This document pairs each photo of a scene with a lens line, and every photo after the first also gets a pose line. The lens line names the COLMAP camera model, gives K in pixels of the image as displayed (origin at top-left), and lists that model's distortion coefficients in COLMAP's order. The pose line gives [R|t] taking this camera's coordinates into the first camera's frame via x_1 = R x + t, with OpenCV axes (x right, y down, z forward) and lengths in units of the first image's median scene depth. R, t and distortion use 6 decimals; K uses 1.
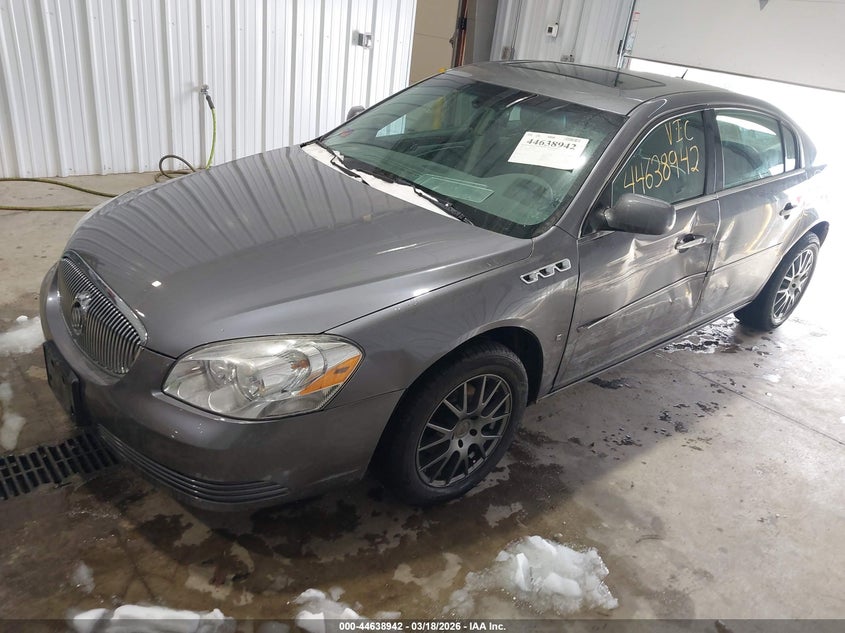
lens RADIAL K [[655.5, 0, 422.5], [0, 655.5, 316.5], [0, 0, 1]] dist [0.001174, -0.000597]
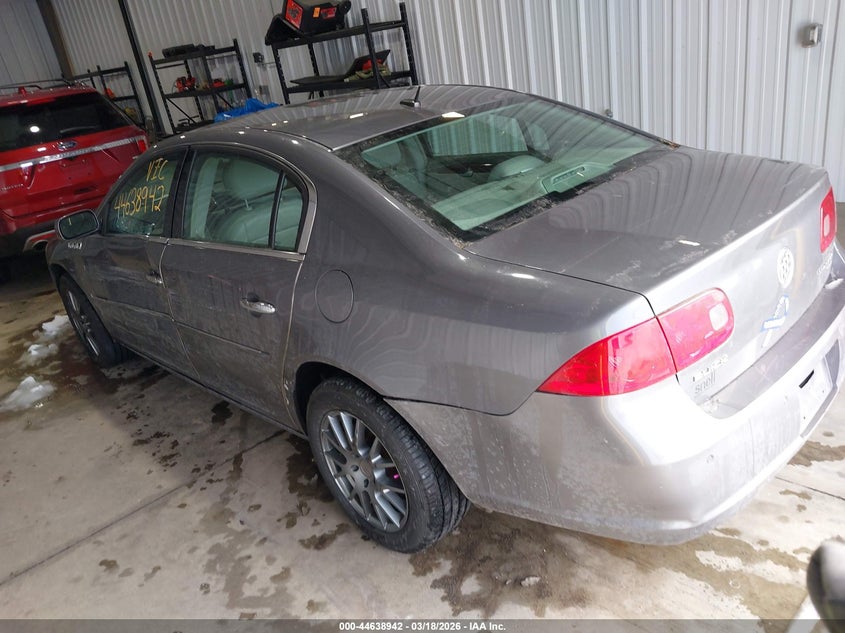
lens RADIAL K [[655.5, 0, 422.5], [0, 655.5, 316.5], [0, 0, 1]] dist [0.001174, -0.000597]
pose [[0.057443, 0.273587, -0.960131, 1.467769], [-0.287829, 0.925421, 0.246476, -0.440247], [0.955958, 0.262195, 0.131905, 1.311927]]
